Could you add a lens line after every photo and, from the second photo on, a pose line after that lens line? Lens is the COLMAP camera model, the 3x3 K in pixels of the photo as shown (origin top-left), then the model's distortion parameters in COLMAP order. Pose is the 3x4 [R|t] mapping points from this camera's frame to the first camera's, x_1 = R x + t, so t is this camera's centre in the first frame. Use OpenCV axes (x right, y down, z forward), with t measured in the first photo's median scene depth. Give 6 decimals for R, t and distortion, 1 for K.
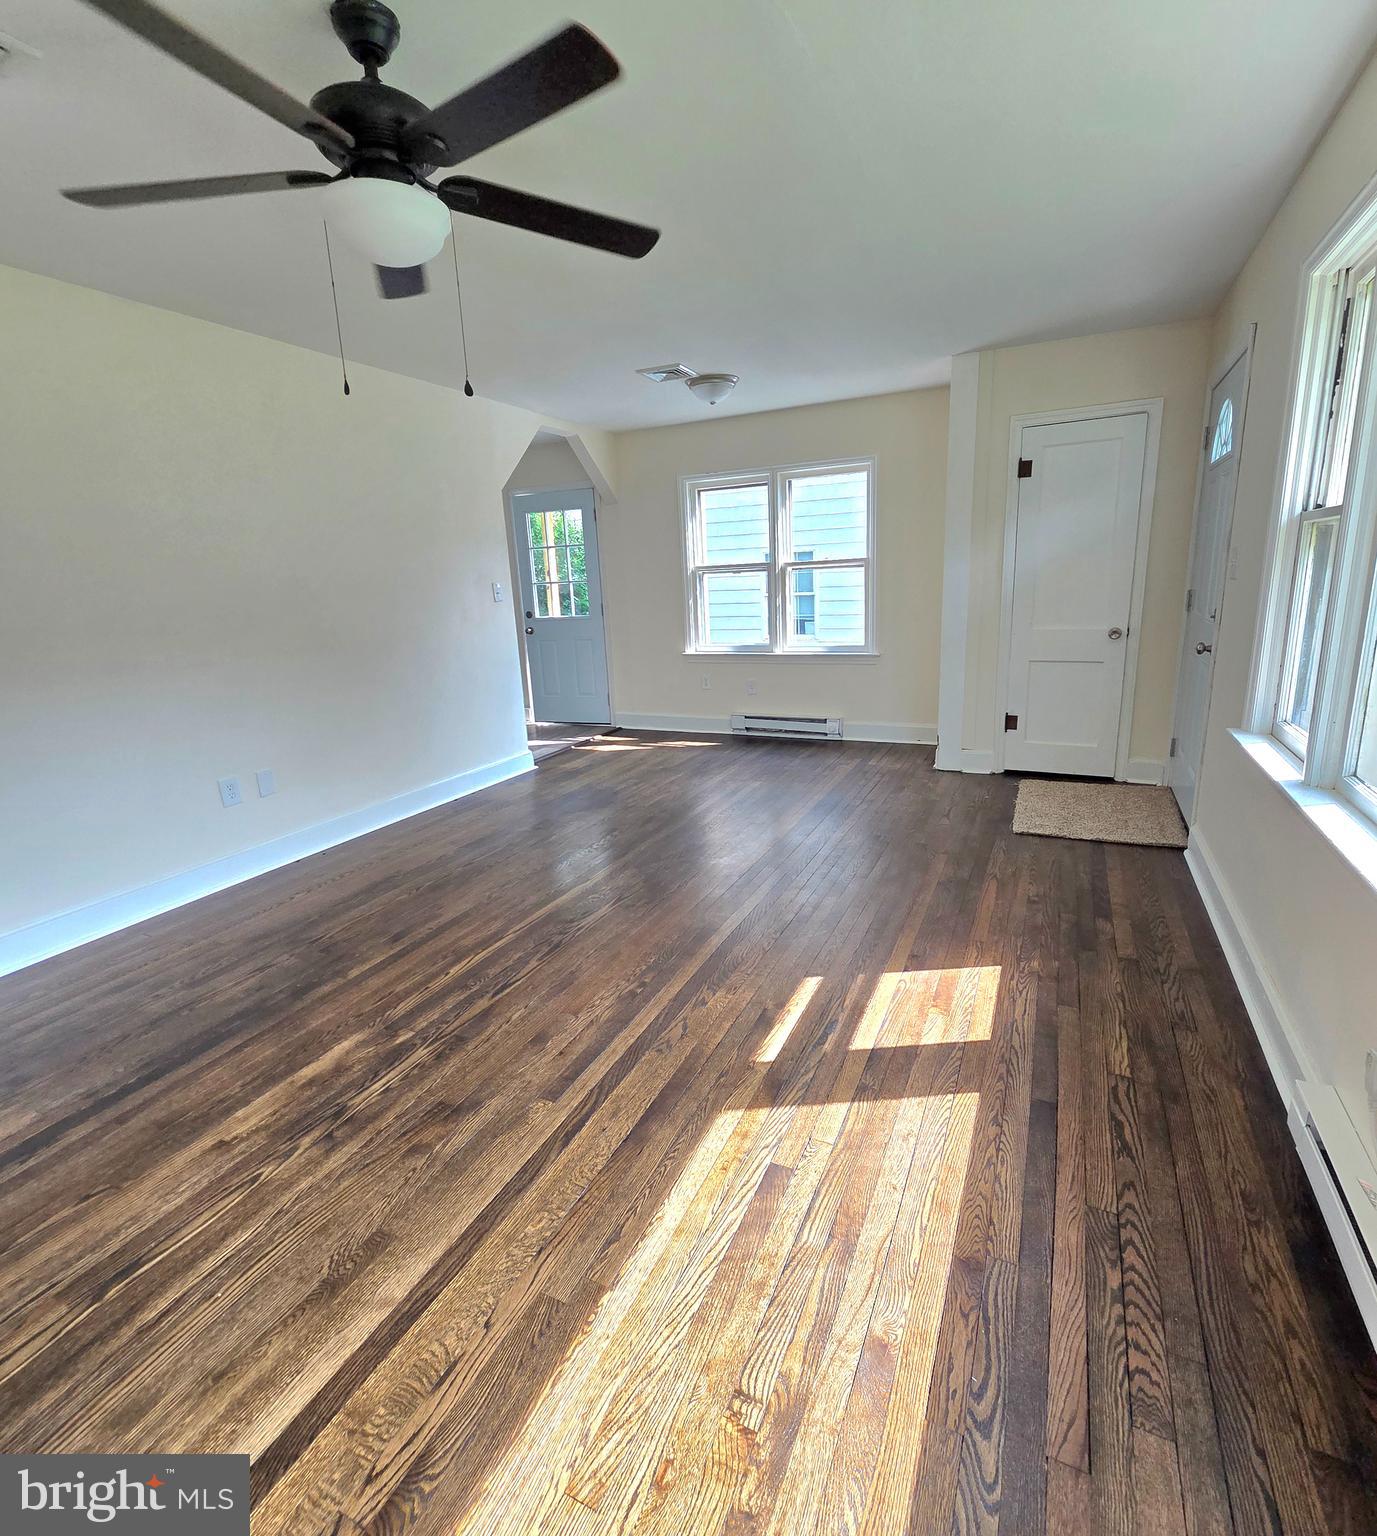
lens RADIAL K [[755.5, 0, 693.7], [0, 755.5, 761.6], [0, 0, 1]] dist [-0.000400, -0.001904]
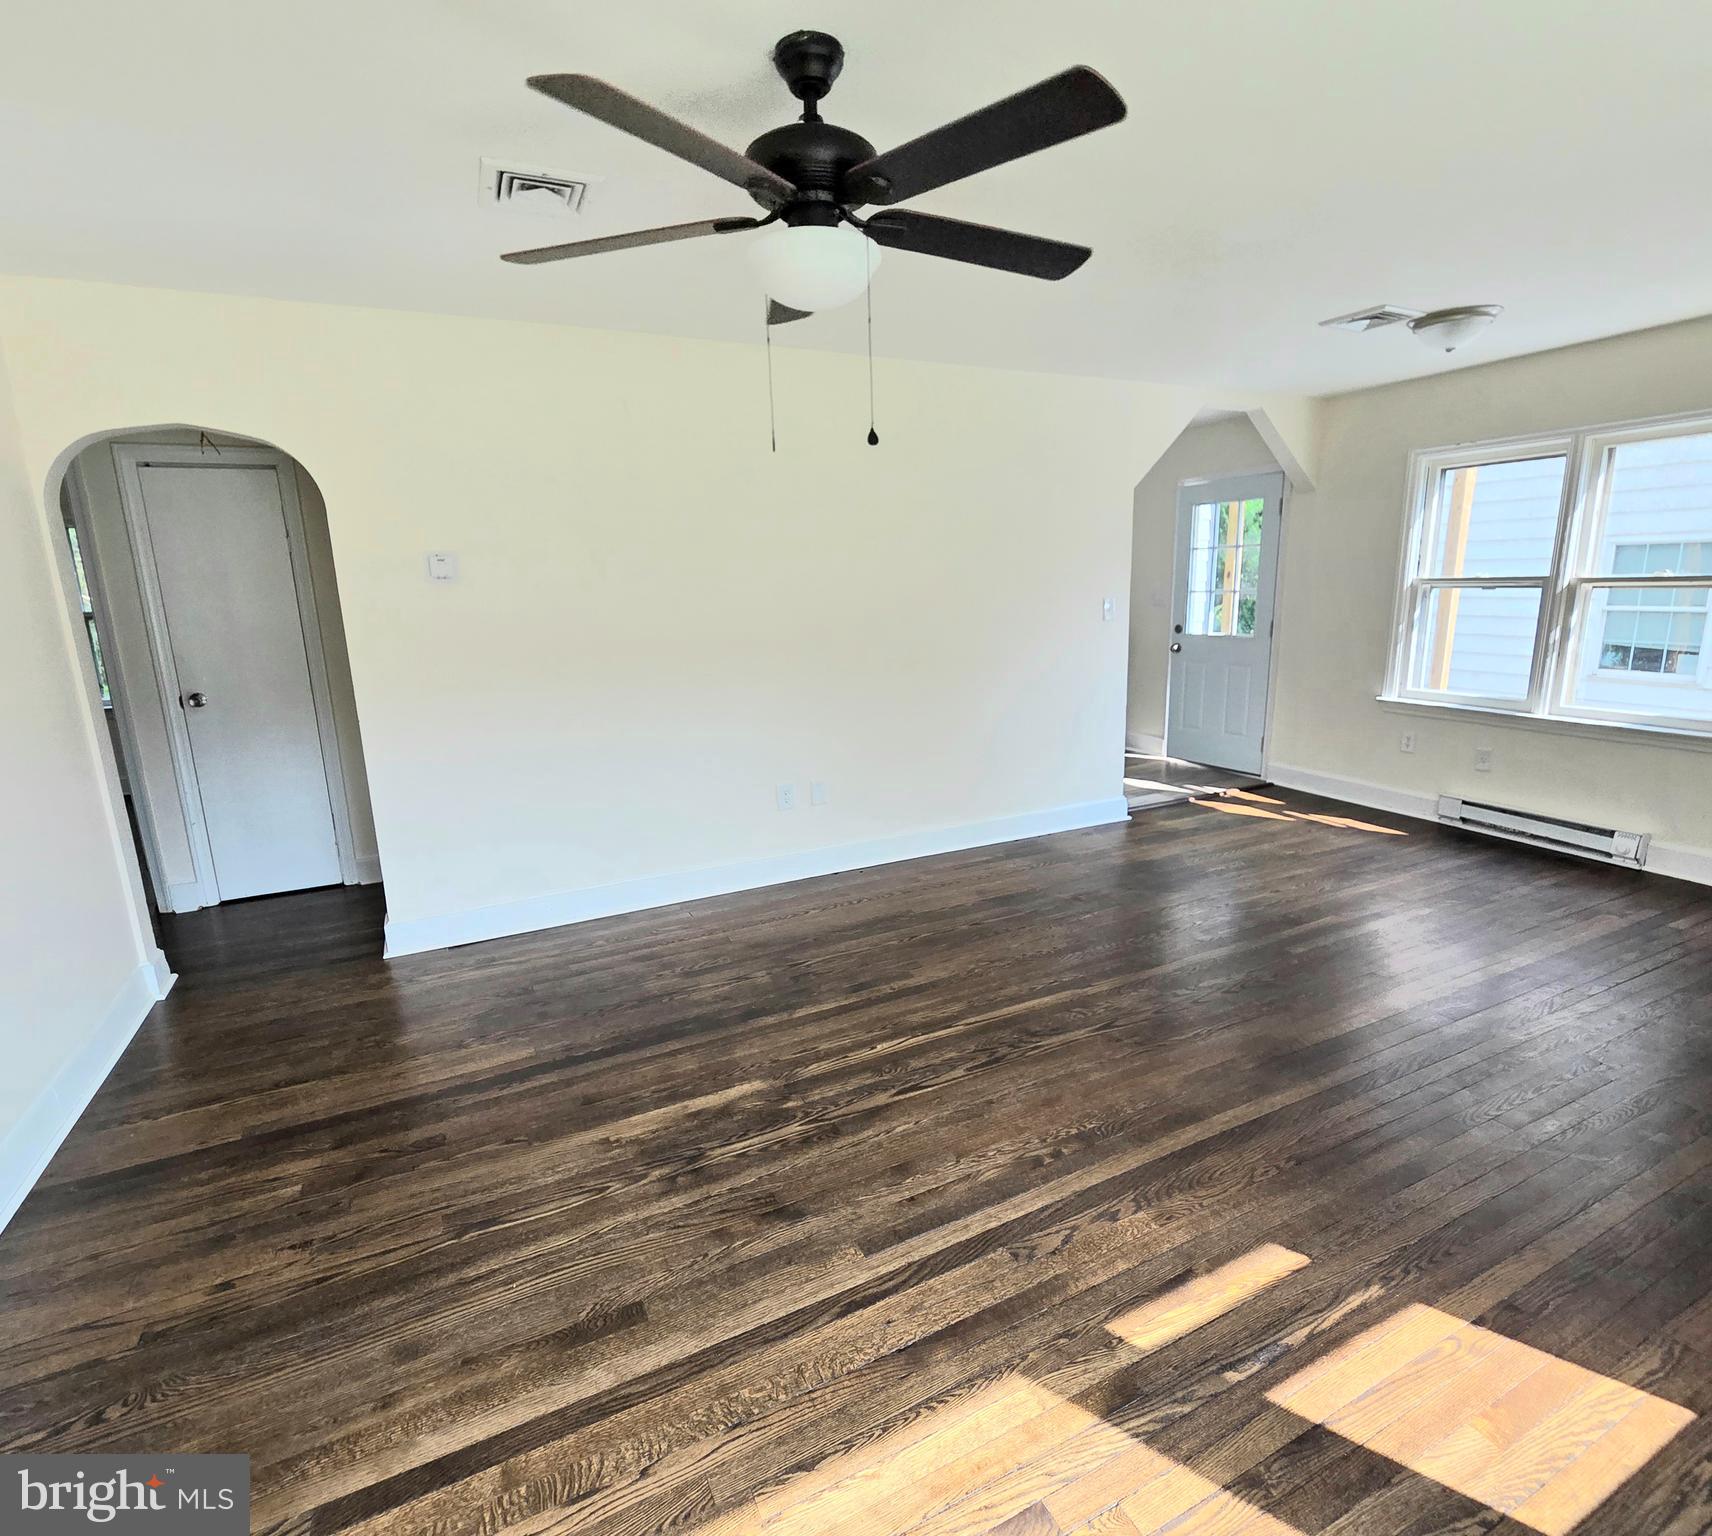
lens RADIAL K [[849.9, 0, 849.8], [0, 849.9, 768.2], [0, 0, 1]] dist [0.002970, -0.003203]
pose [[0.781682, 0.160327, -0.602718, 0.252763], [-0.157036, 0.985854, 0.058579, -0.127516], [0.603584, 0.048858, 0.795801, 0.166880]]
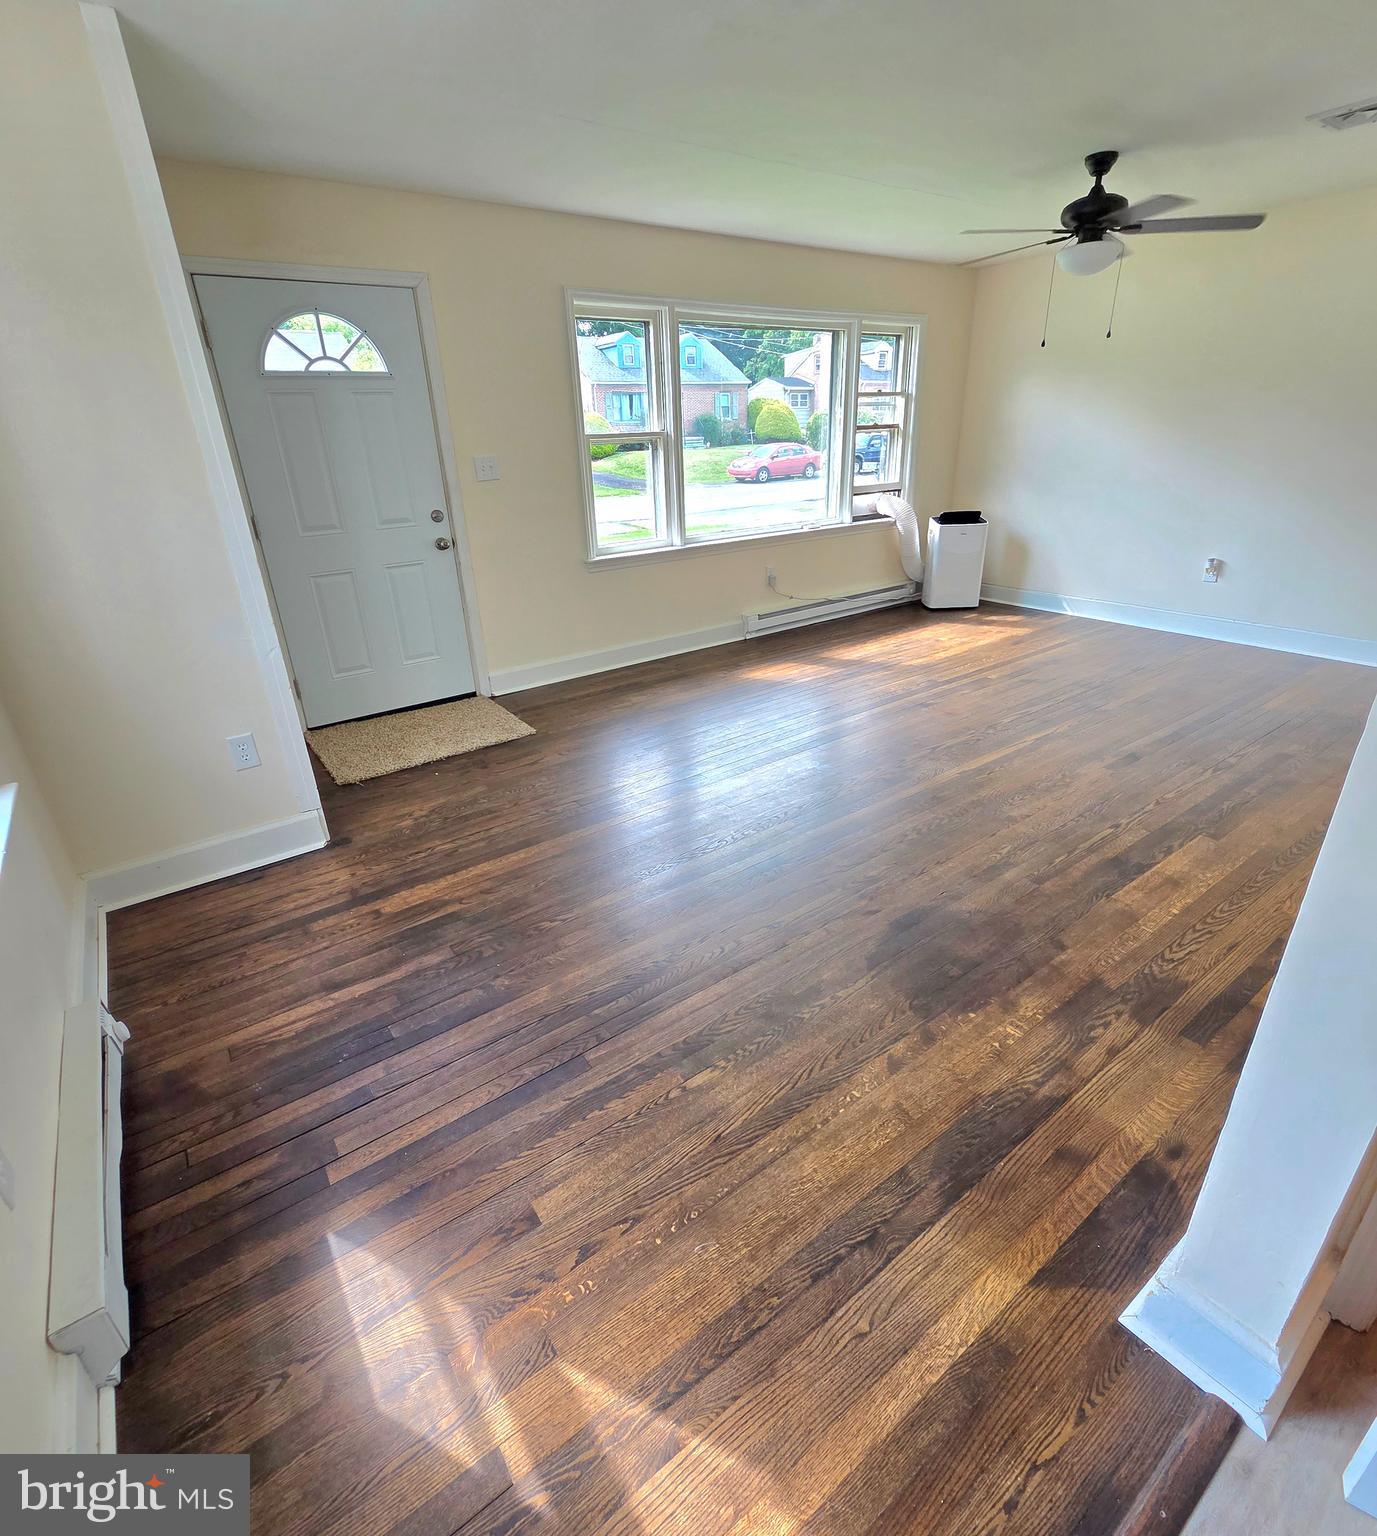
lens RADIAL K [[753.0, 0, 693.7], [0, 753.0, 761.6], [0, 0, 1]] dist [0.003068, -0.000097]
pose [[-0.878267, -0.126628, 0.461099, -0.426817], [0.181021, 0.804481, 0.565723, -0.704593], [-0.442581, 0.580324, -0.683627, 2.703804]]
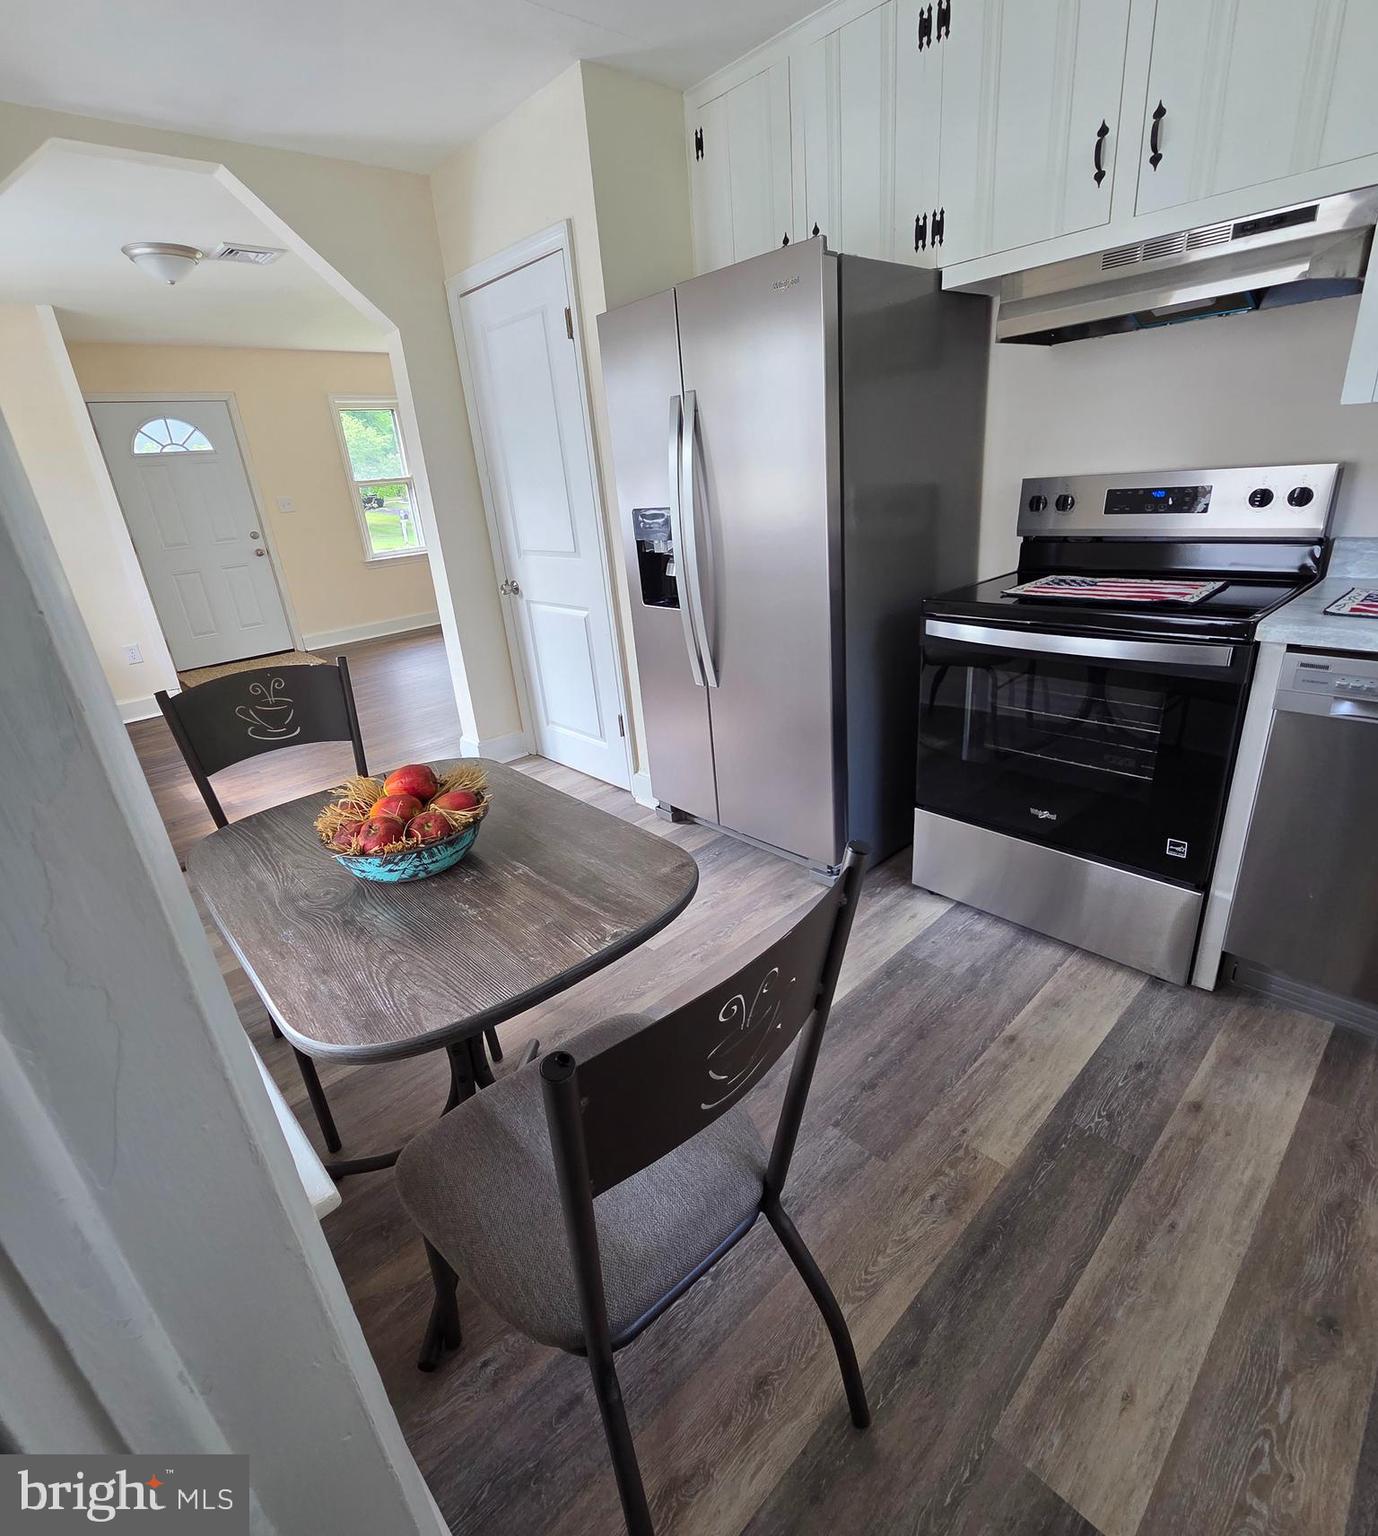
lens RADIAL K [[755.5, 0, 694.2], [0, 755.5, 761.6], [0, 0, 1]] dist [-0.000400, -0.001904]
pose [[-0.924055, -0.023349, 0.381545, -1.633673], [0.203983, 0.814022, 0.543838, -0.789562], [-0.323284, 0.580365, -0.747438, 3.504311]]
